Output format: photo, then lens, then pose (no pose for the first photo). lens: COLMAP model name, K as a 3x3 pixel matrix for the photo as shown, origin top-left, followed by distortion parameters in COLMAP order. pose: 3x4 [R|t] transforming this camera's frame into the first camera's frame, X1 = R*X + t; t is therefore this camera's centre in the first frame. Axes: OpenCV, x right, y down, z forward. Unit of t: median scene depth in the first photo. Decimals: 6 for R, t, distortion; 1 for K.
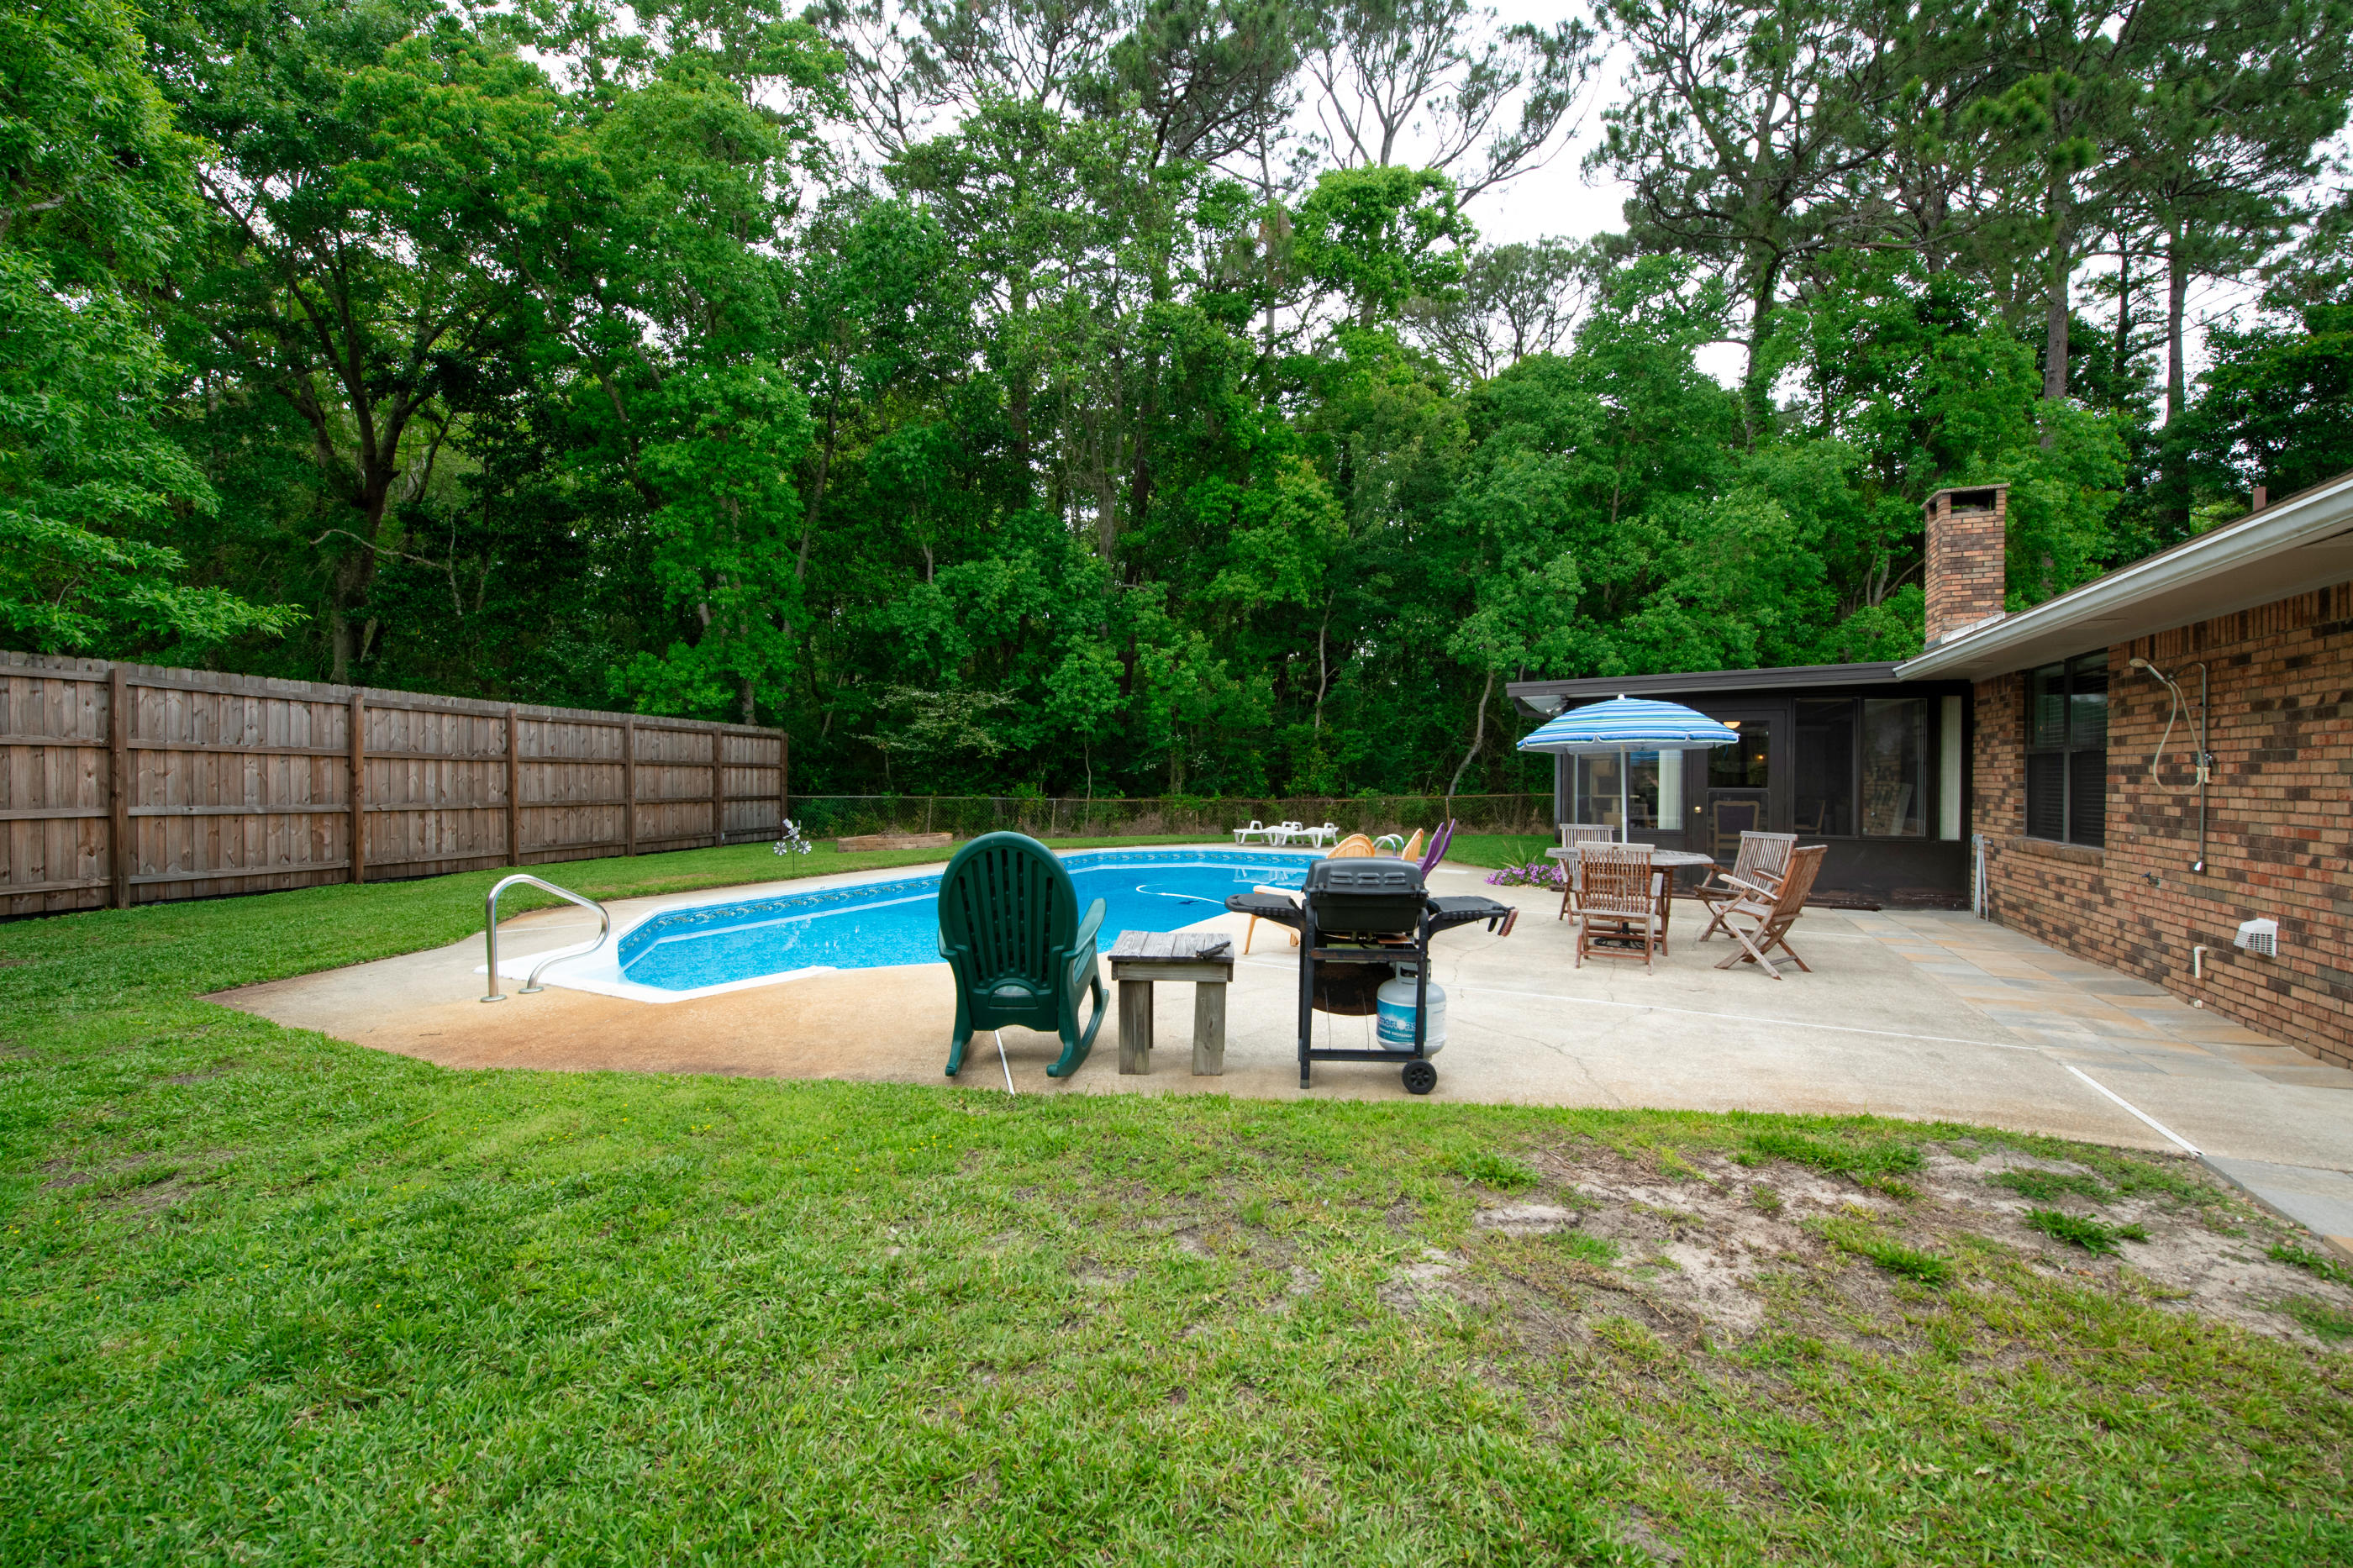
lens RADIAL K [[949.8, 0, 1185.5], [0, 949.8, 780.5], [0, 0, 1]] dist [-0.007585, -0.003685]
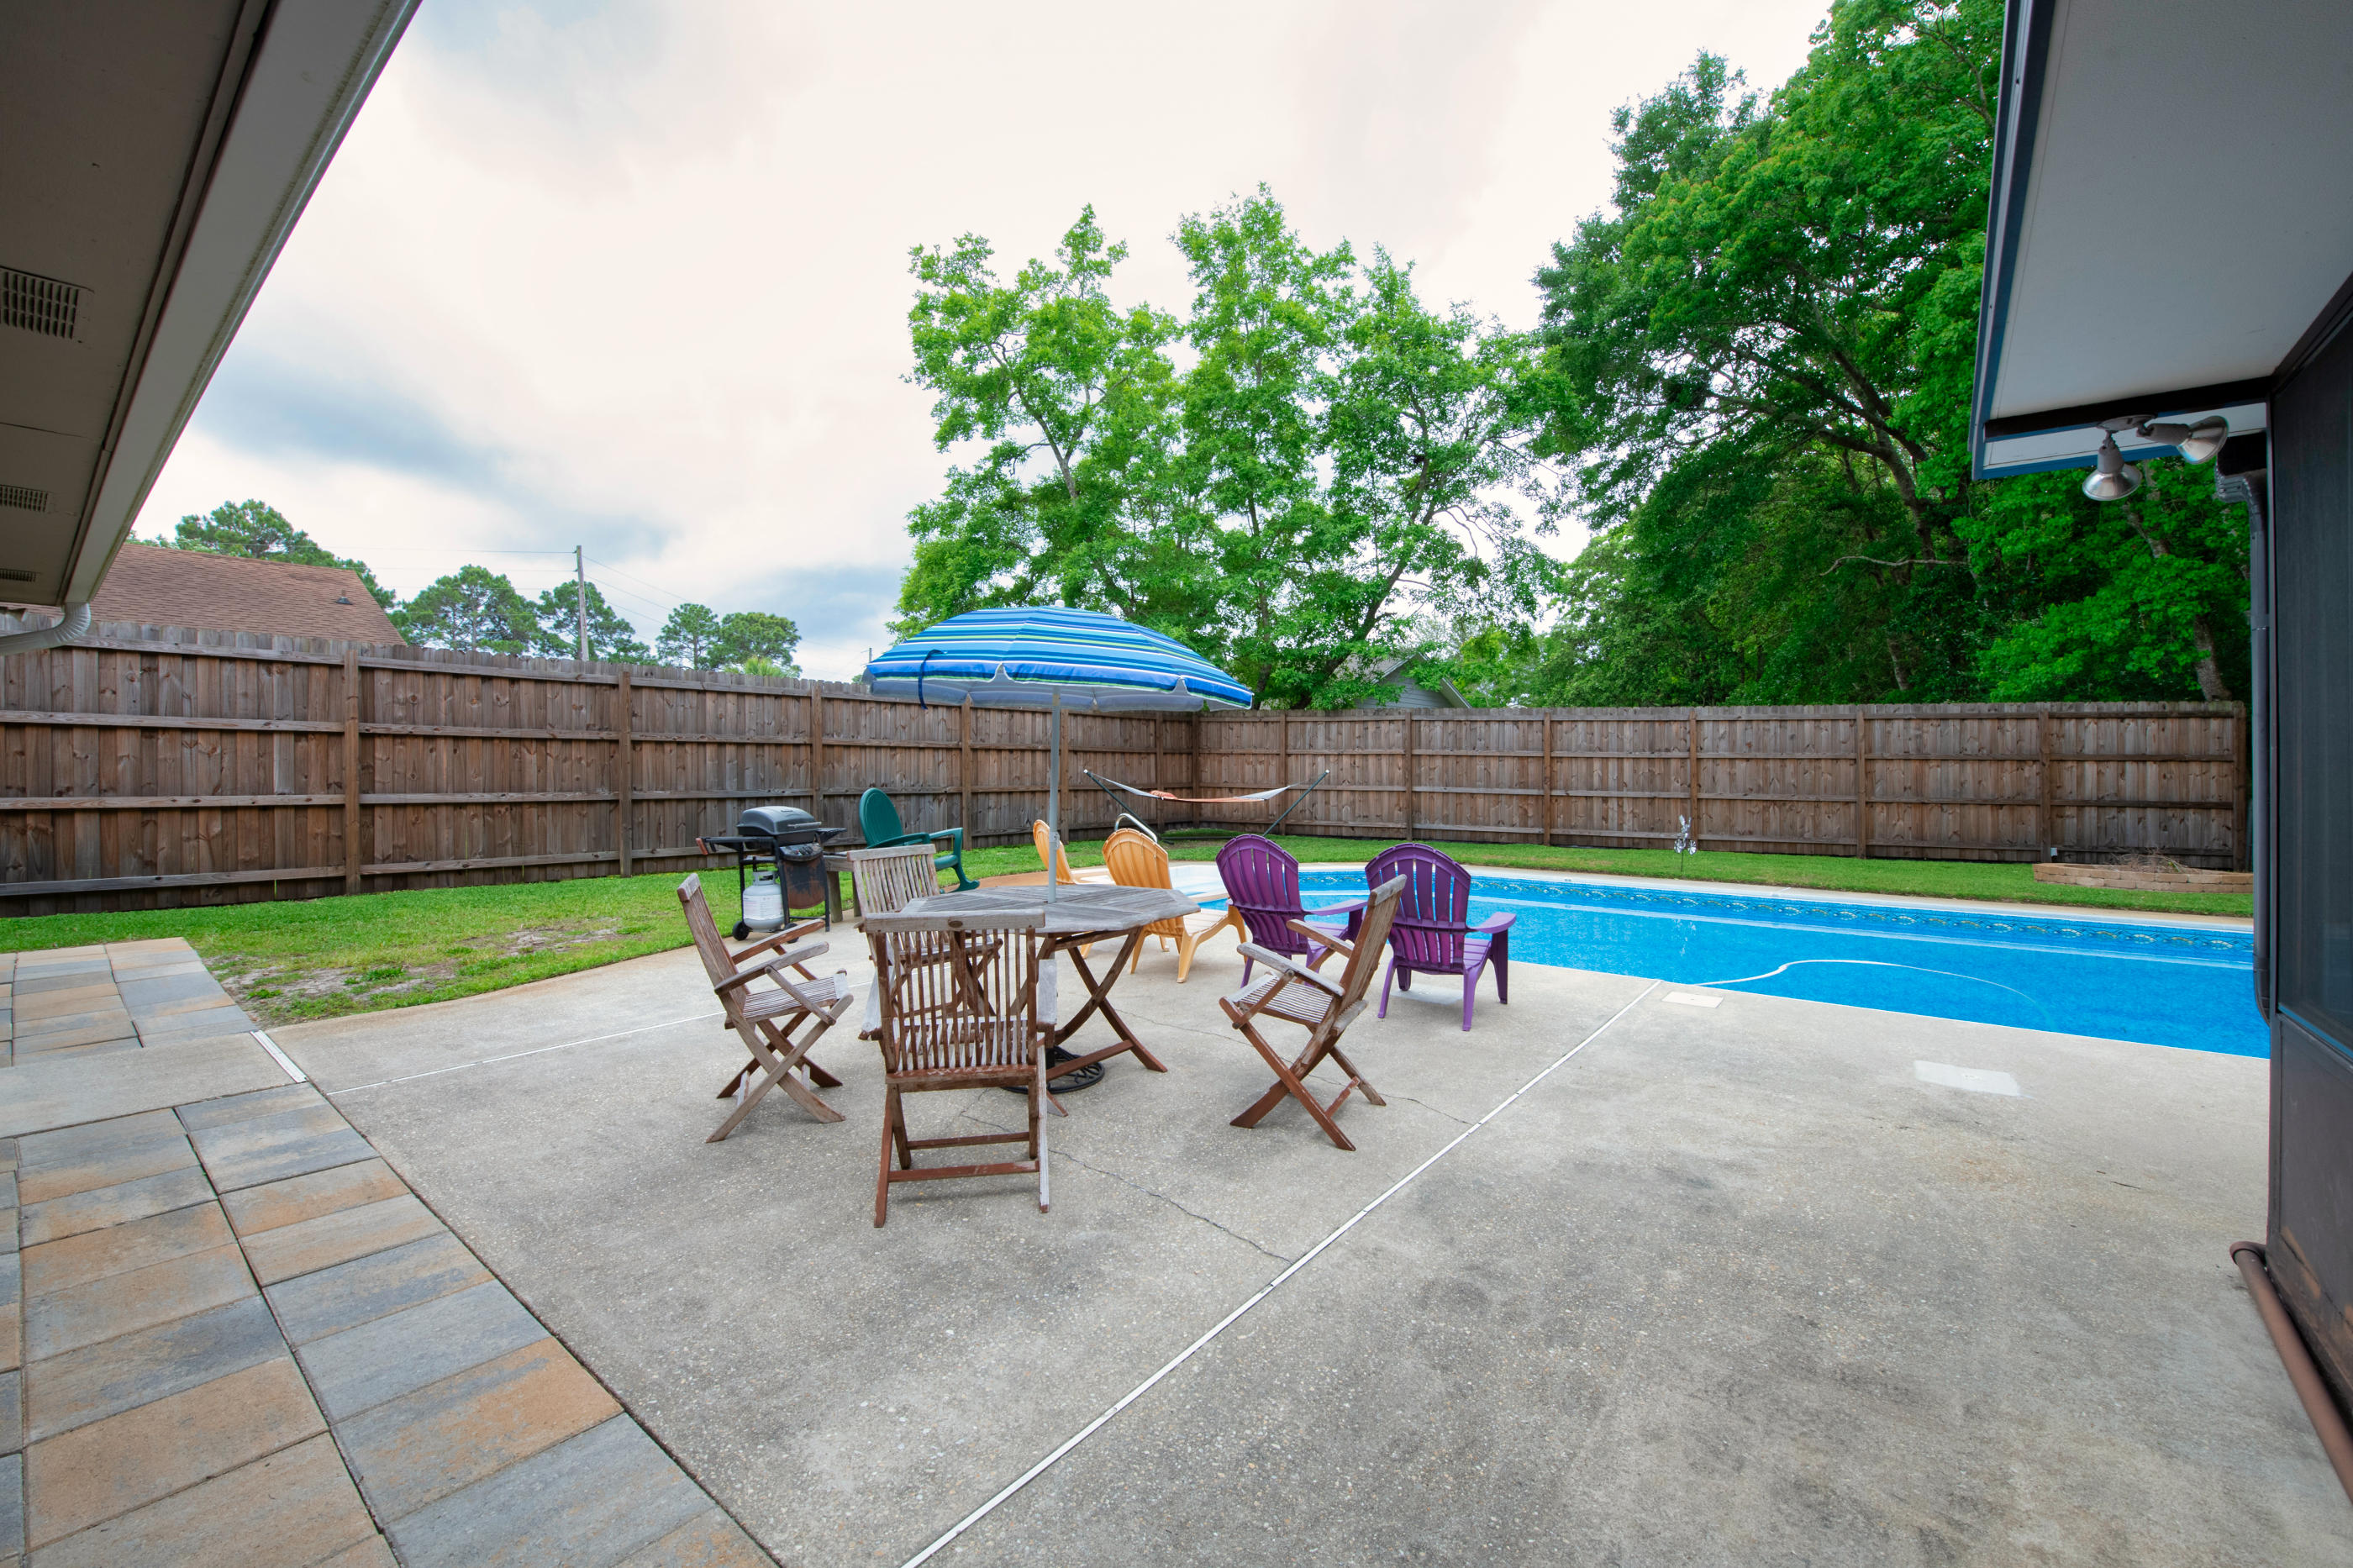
lens RADIAL K [[942.3, 0, 1184.4], [0, 942.3, 775.1], [0, 0, 1]] dist [-0.009893, -0.004634]
pose [[-0.215836, 0.002502, -0.976426, 0.533284], [-0.010309, 0.999935, 0.004841, 0.001042], [0.976375, 0.011111, -0.215796, 0.654870]]
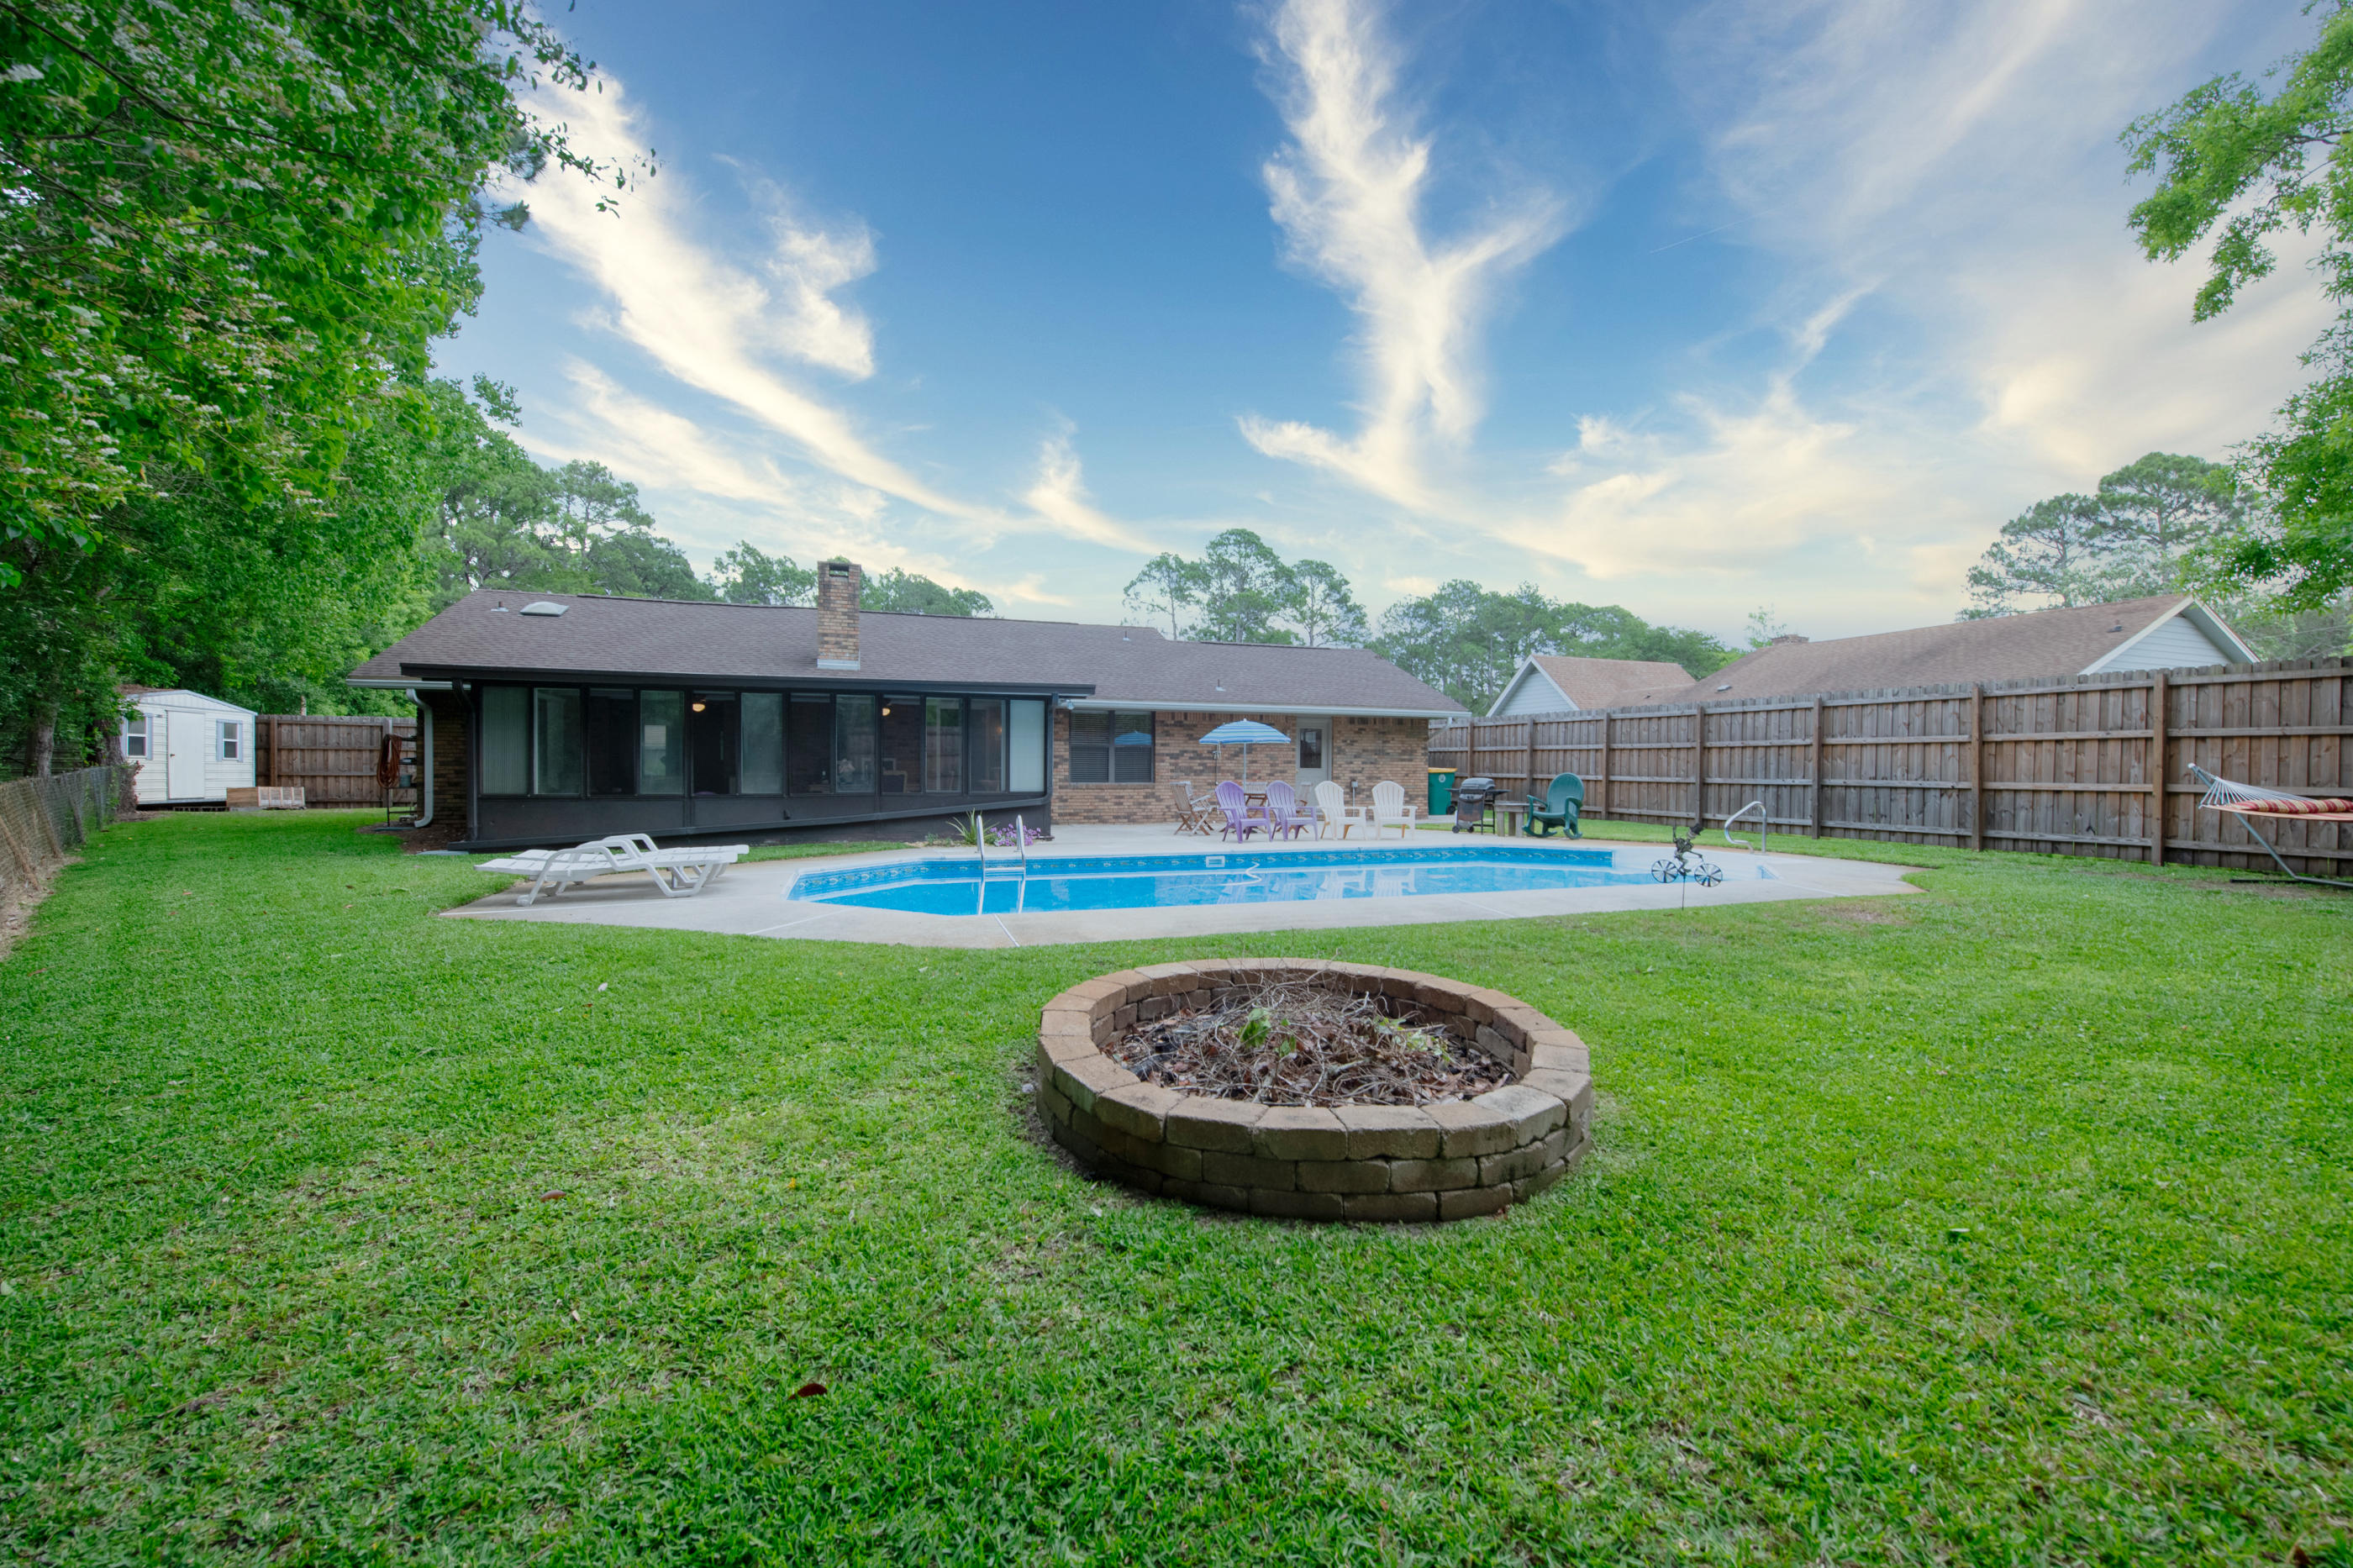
lens RADIAL K [[942.3, 0, 1184.4], [0, 942.3, 775.1], [0, 0, 1]] dist [-0.009893, -0.004634]
pose [[-0.708074, -0.014851, 0.705982, -0.562480], [-0.005171, 0.999861, 0.015846, 0.002667], [-0.706119, 0.007570, -0.708052, 1.509620]]
